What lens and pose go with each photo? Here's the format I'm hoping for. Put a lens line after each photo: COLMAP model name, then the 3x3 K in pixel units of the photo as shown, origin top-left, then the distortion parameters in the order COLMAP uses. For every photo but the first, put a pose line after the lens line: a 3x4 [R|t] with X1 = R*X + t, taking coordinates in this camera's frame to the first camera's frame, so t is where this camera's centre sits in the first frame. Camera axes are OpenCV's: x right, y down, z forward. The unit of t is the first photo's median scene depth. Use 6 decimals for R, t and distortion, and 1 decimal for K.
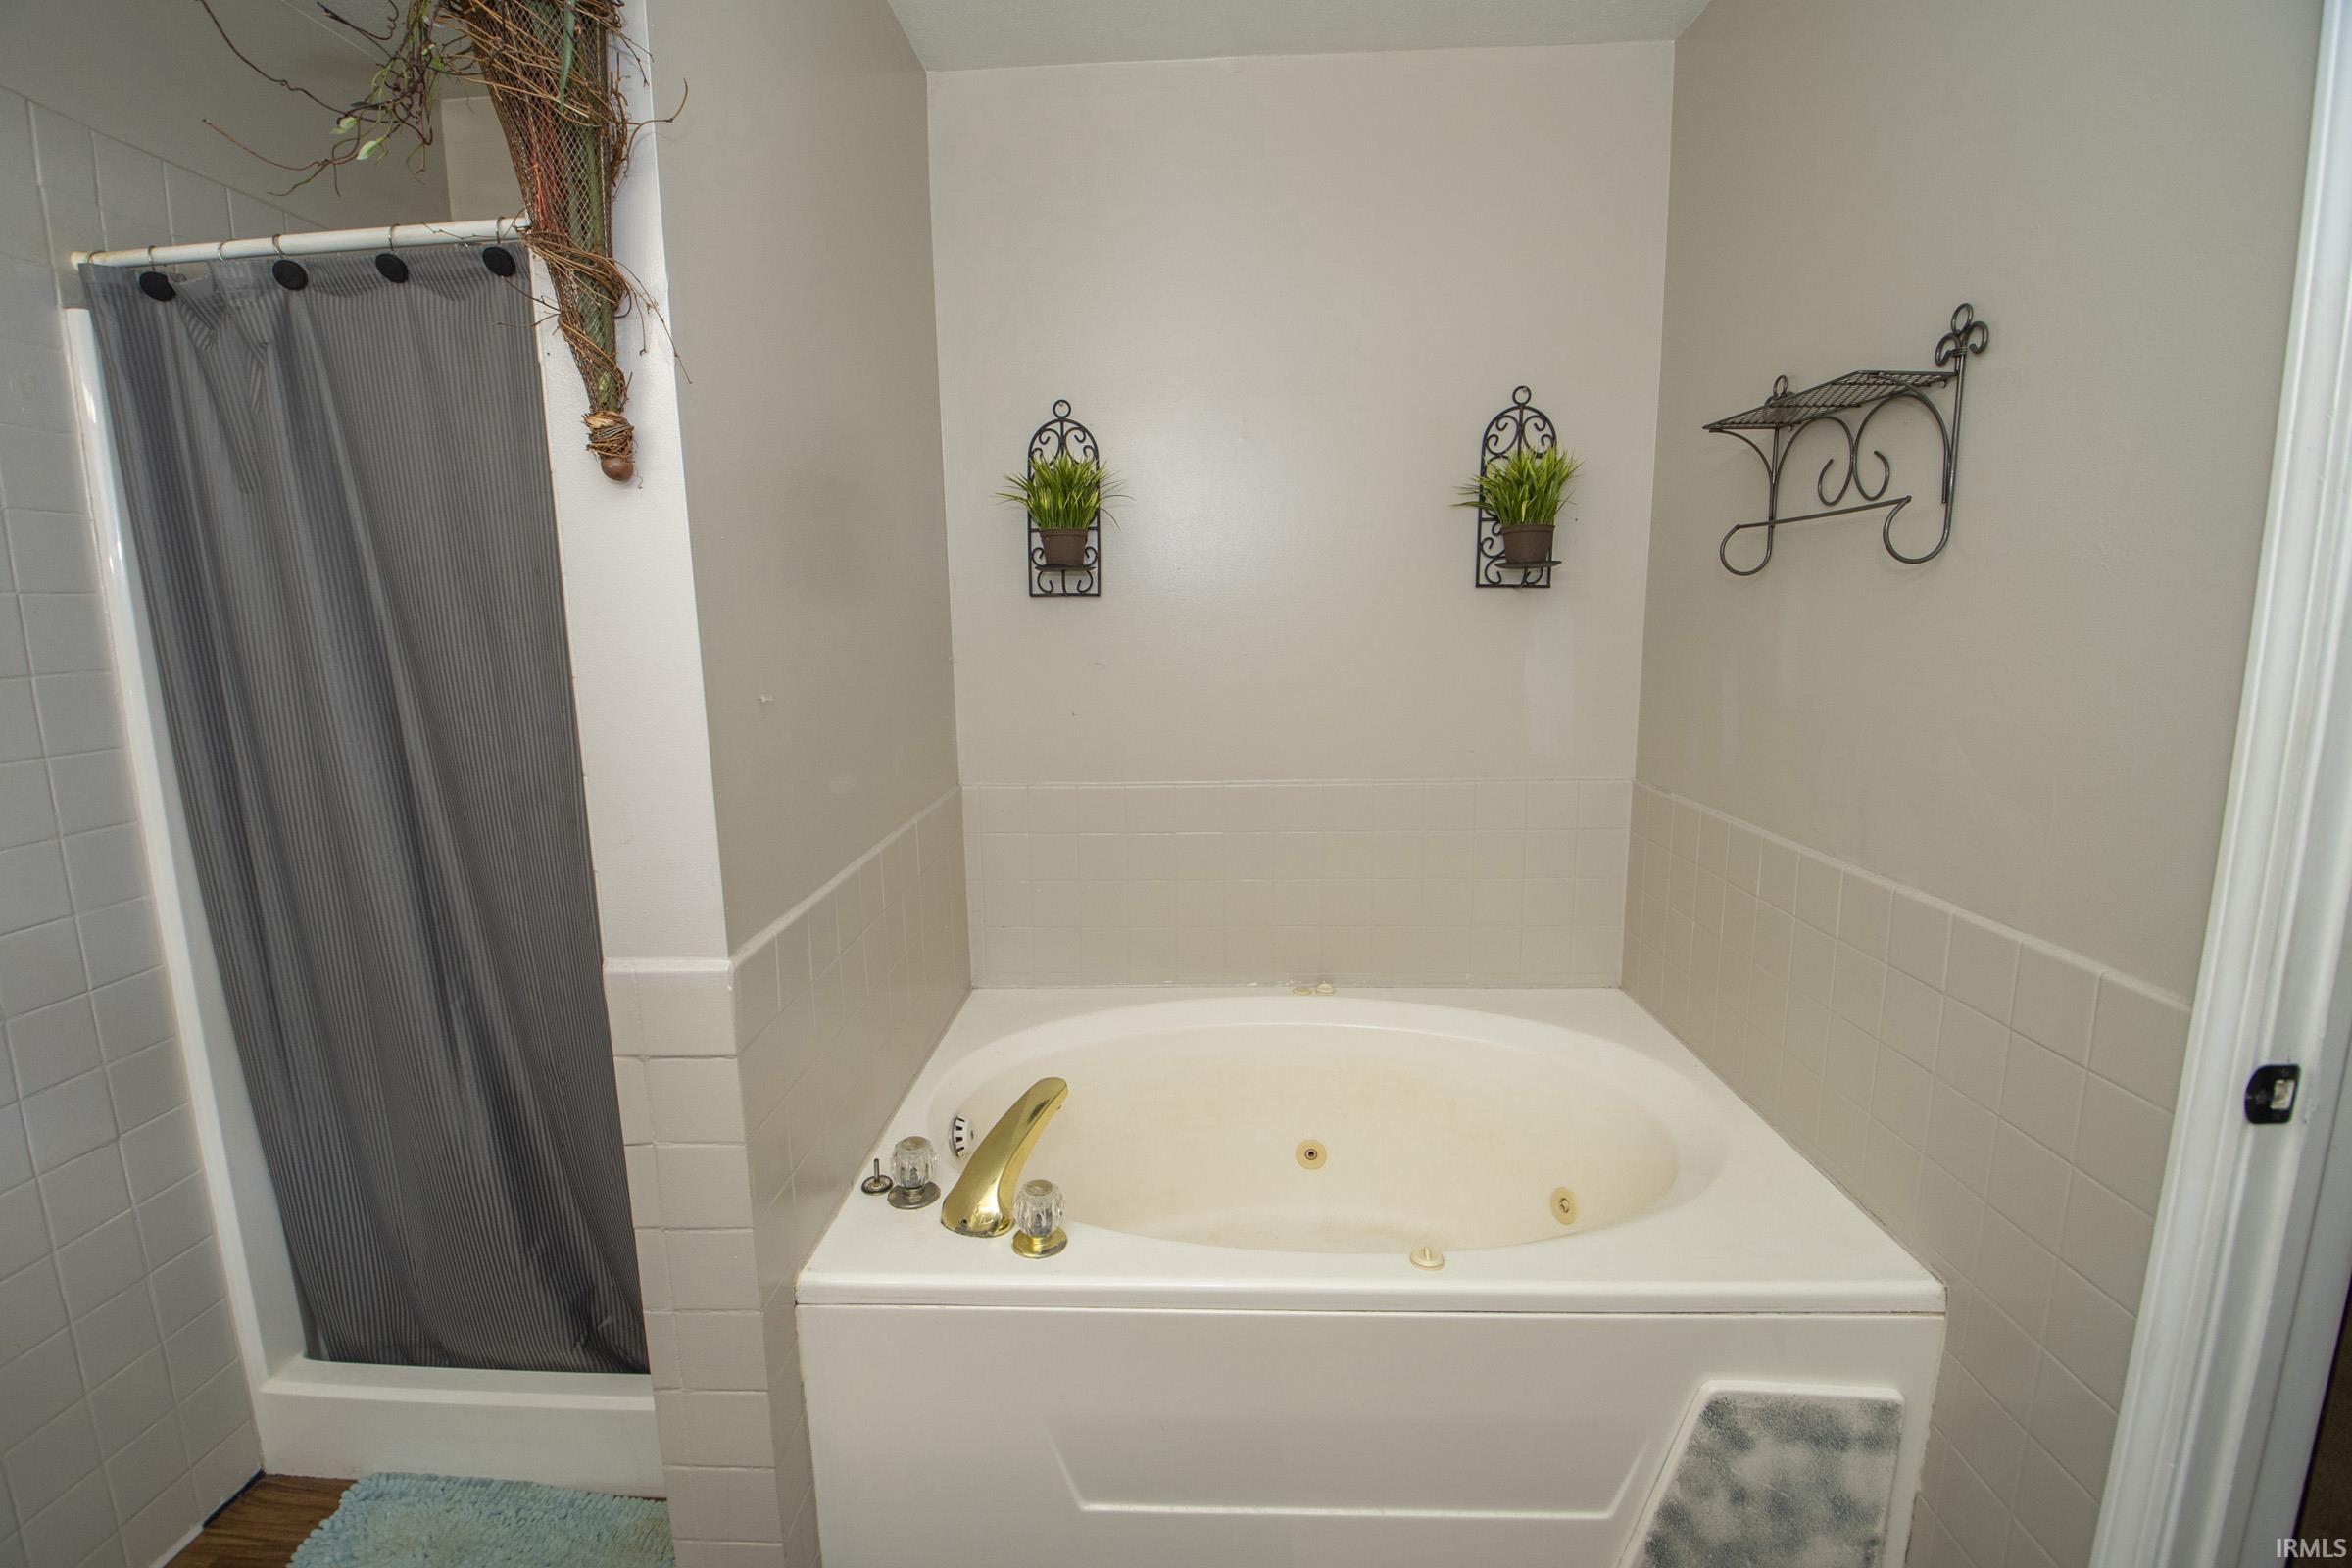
lens RADIAL K [[1059.8, 0, 1155.7], [0, 1059.8, 784.4], [0, 0, 1]] dist [0.003518, -0.016349]
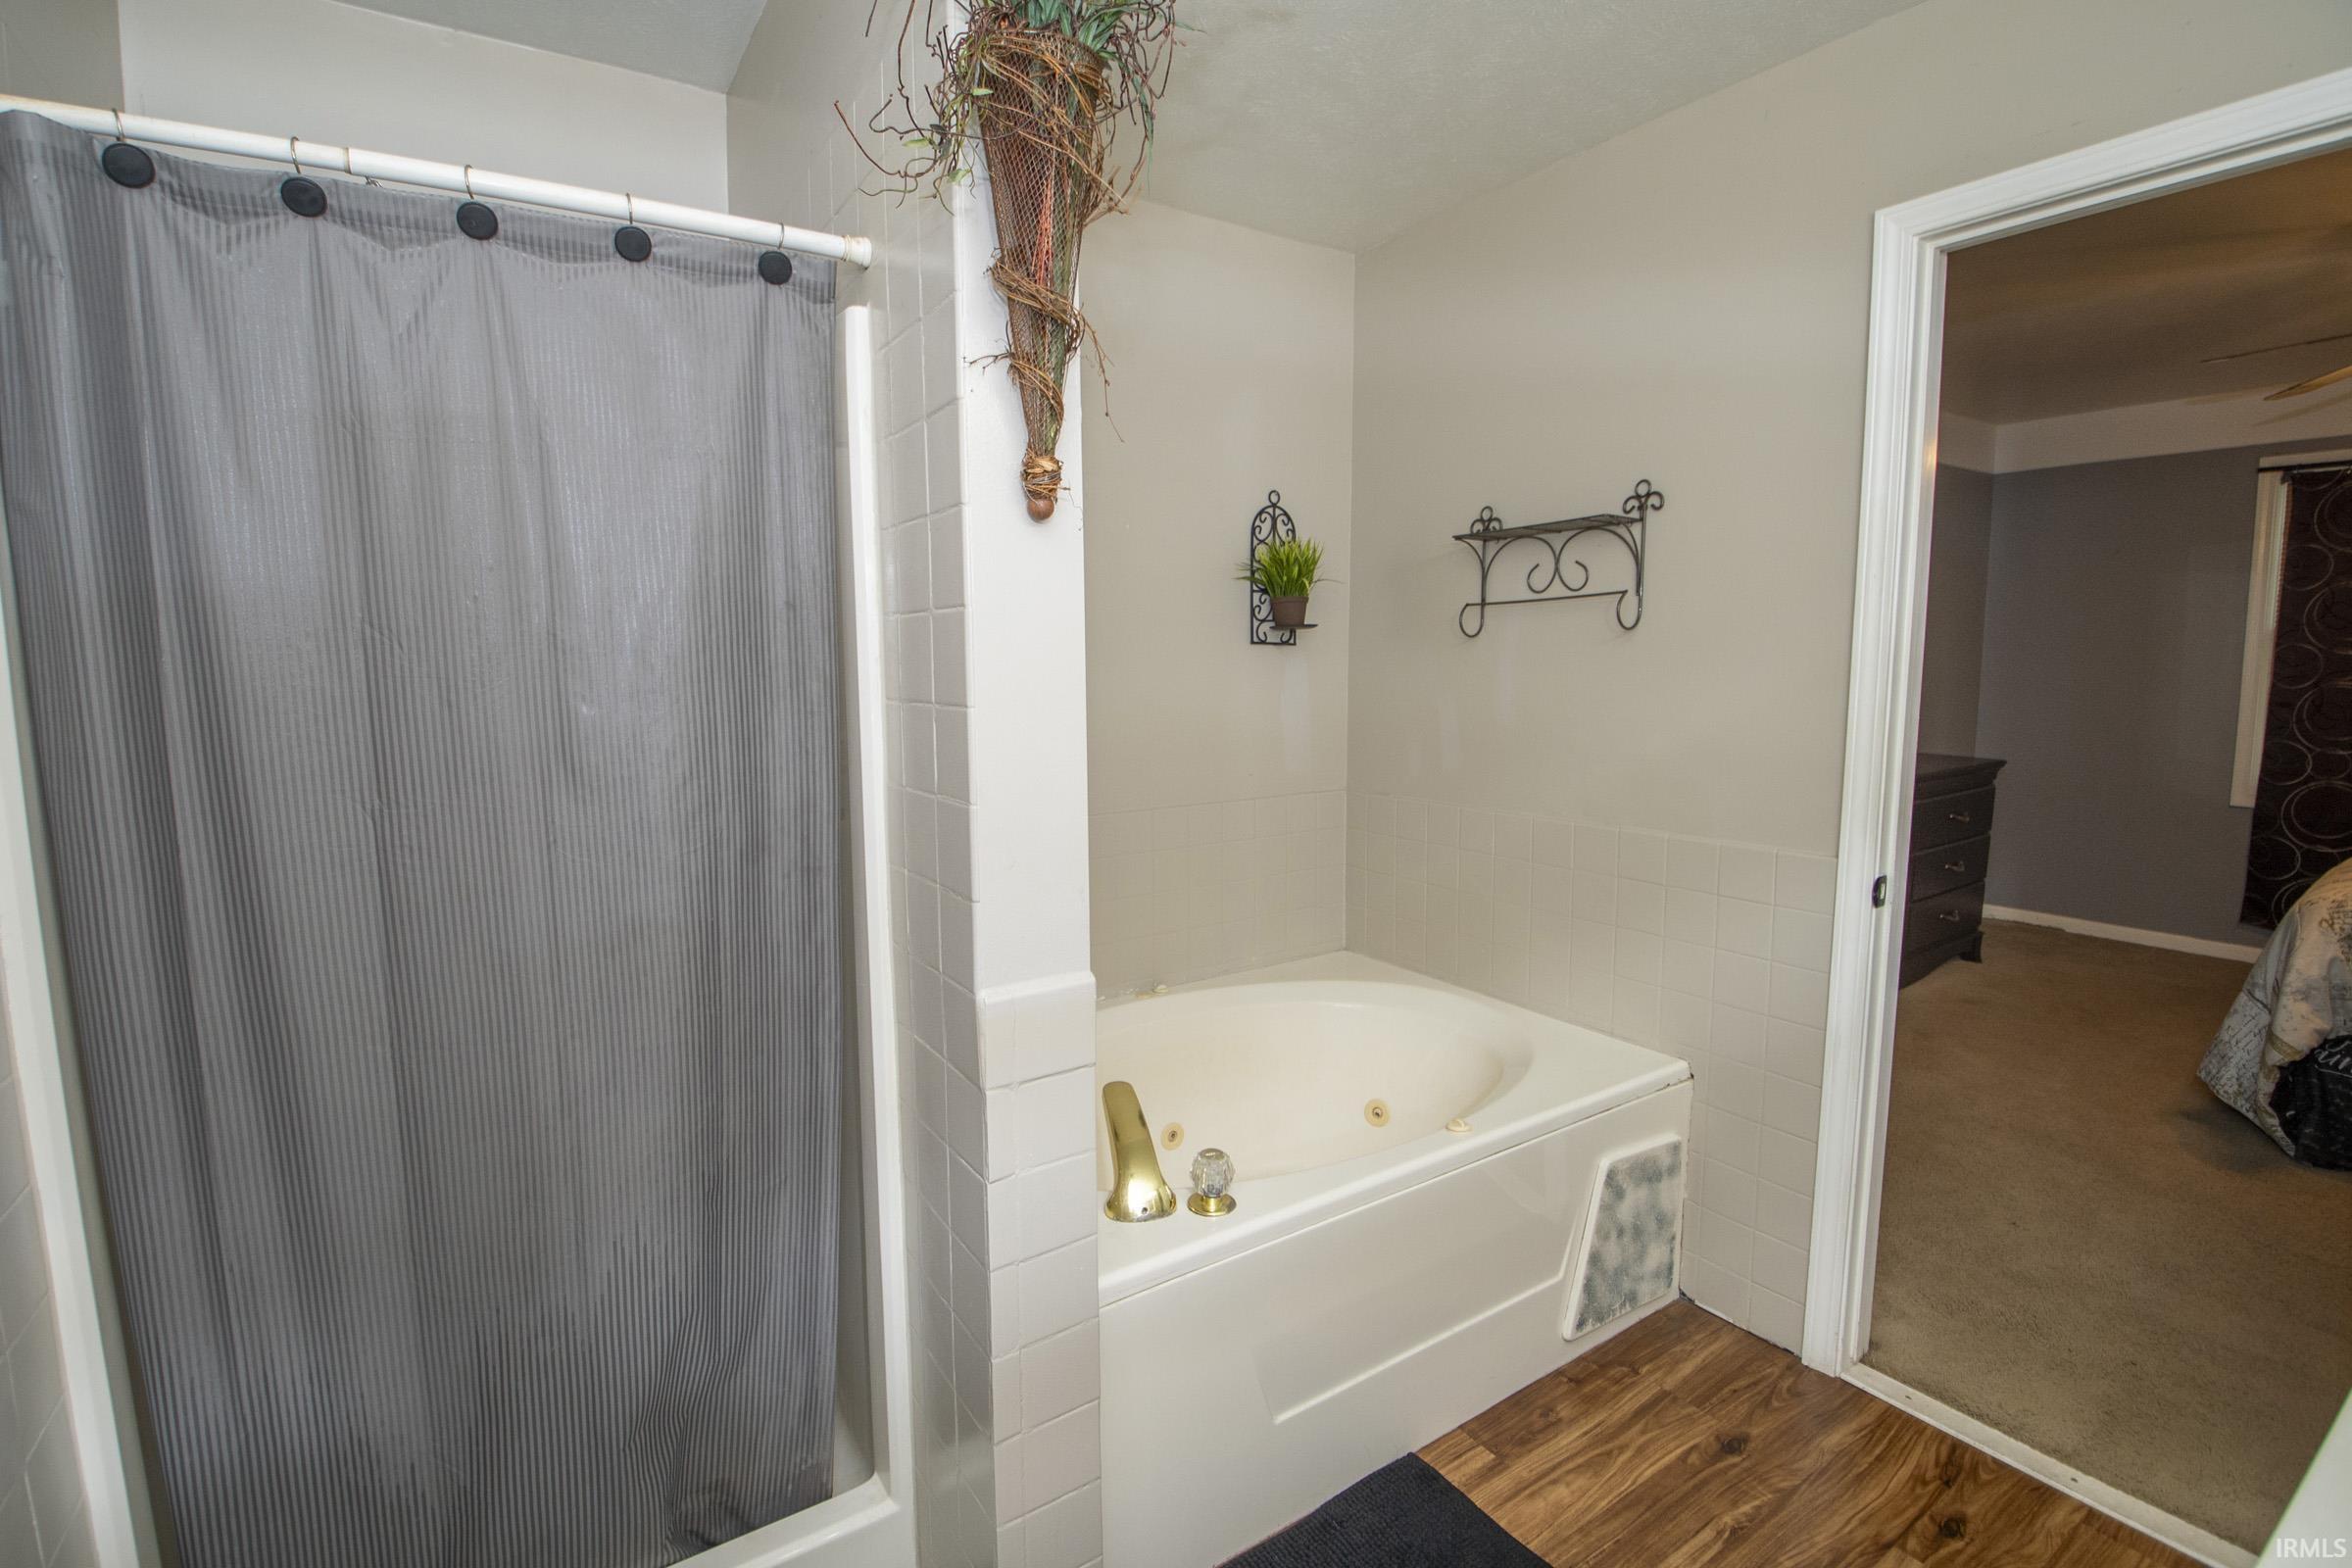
lens RADIAL K [[1059.8, 0, 1176.0], [0, 1059.8, 782.8], [0, 0, 1]] dist [0.003518, -0.016349]
pose [[0.812966, -0.056487, 0.579565, -0.729817], [0.094052, 0.994953, -0.034956, 0.019611], [-0.574665, 0.082927, 0.814176, 0.060057]]
